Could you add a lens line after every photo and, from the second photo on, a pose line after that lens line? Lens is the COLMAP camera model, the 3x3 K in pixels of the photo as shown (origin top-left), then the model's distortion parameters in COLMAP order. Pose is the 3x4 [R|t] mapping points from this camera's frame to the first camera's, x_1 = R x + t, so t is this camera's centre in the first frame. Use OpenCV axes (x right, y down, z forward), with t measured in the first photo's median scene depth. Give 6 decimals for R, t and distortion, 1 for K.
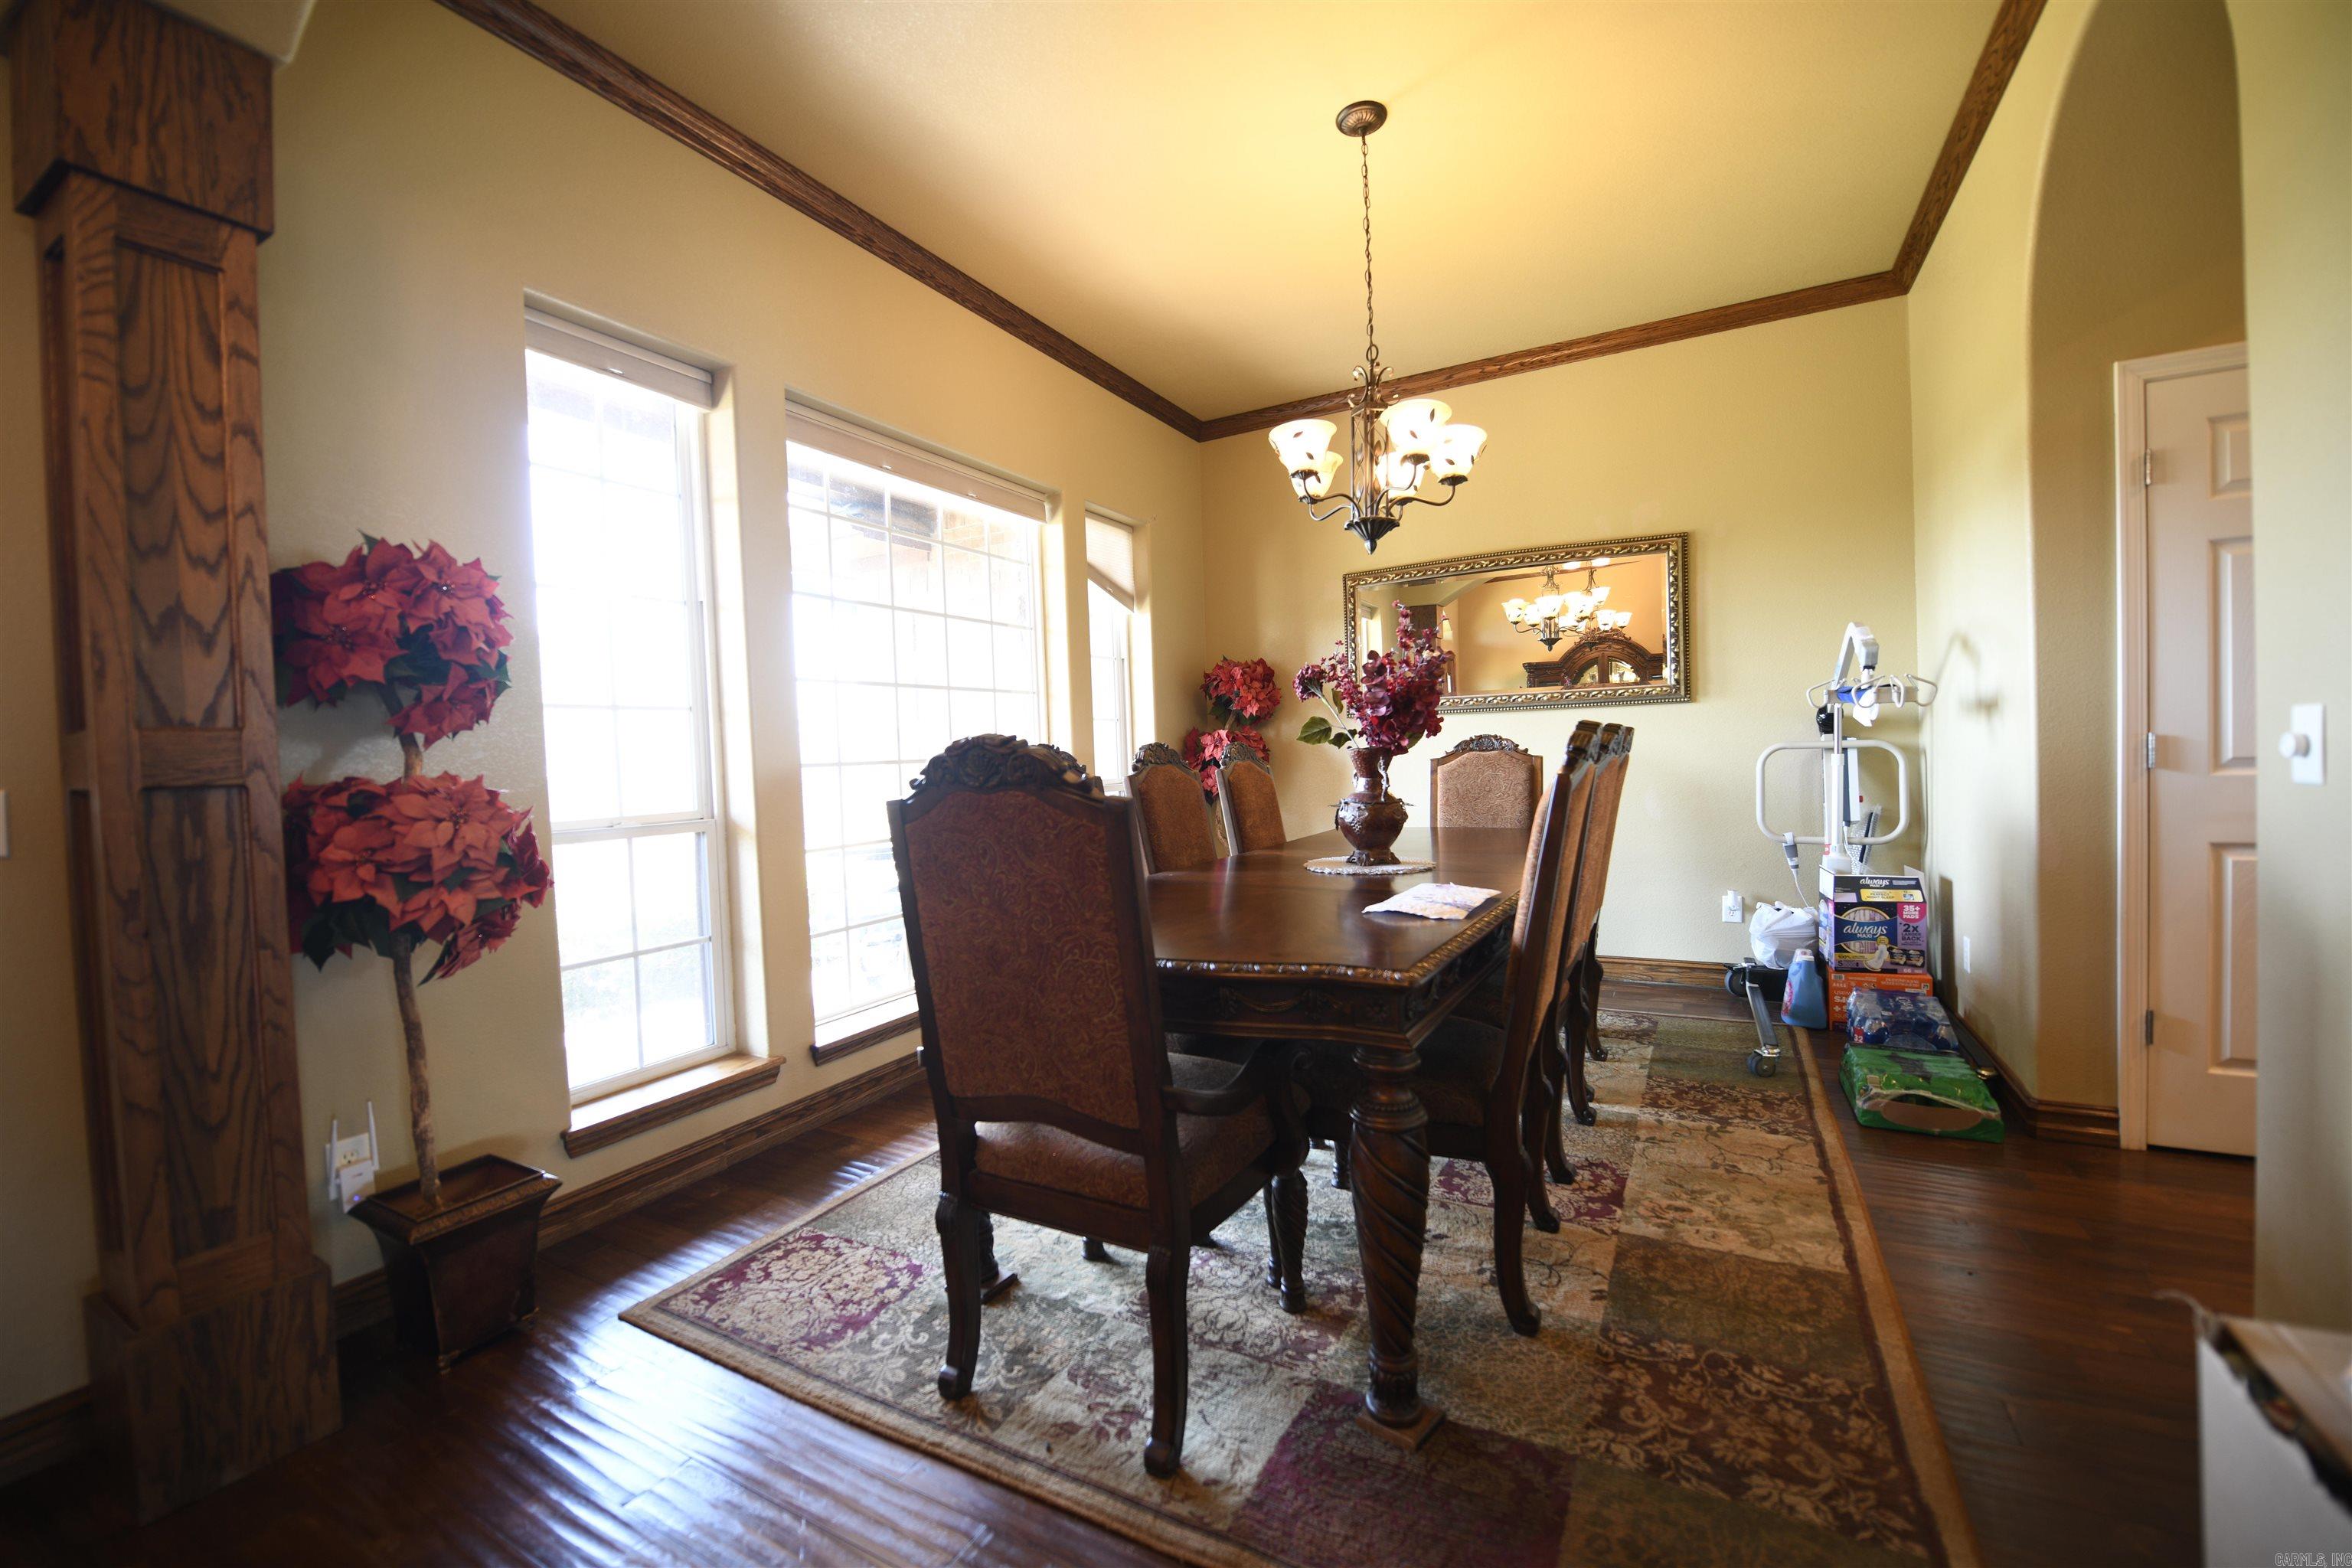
lens RADIAL K [[944.2, 0, 1170.5], [0, 944.2, 784.7], [0, 0, 1]] dist [-0.014402, -0.002582]
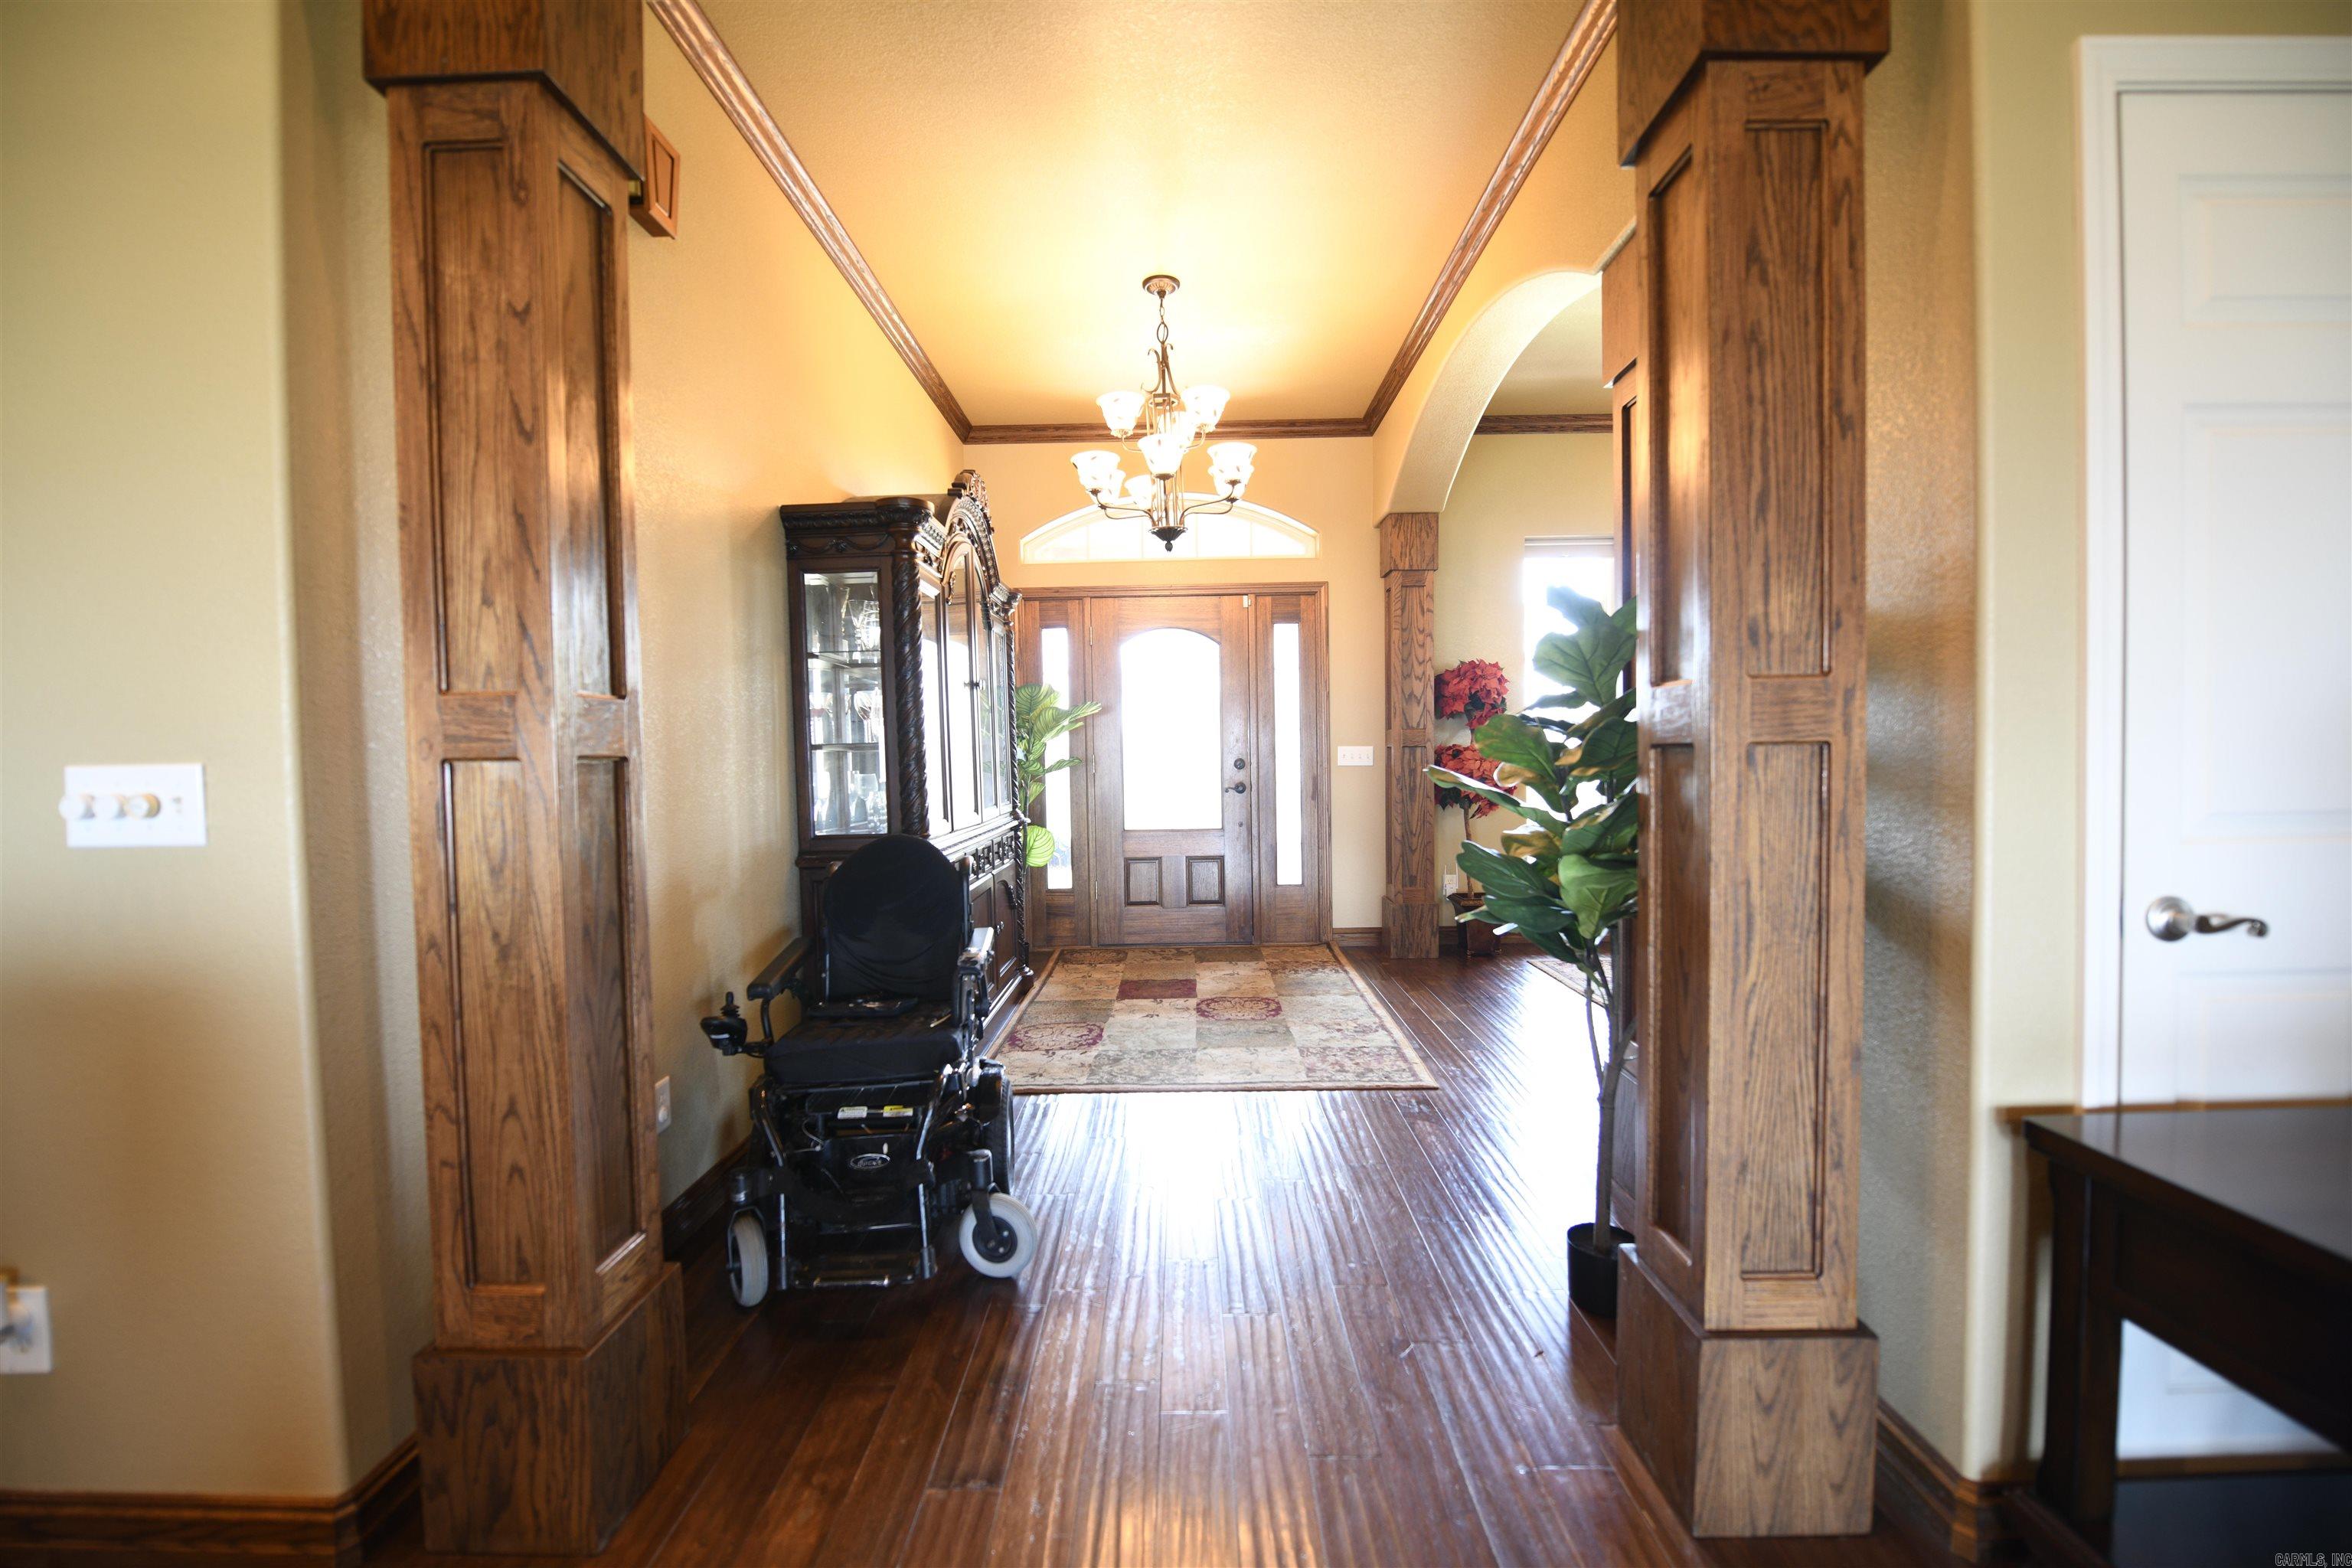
lens RADIAL K [[944.2, 0, 1182.2], [0, 944.2, 785.5], [0, 0, 1]] dist [-0.014402, -0.002582]
pose [[0.495366, 0.057550, -0.866776, 1.425798], [-0.029585, 0.998342, 0.049378, 0.000233], [0.868181, 0.001183, 0.496247, -1.354566]]
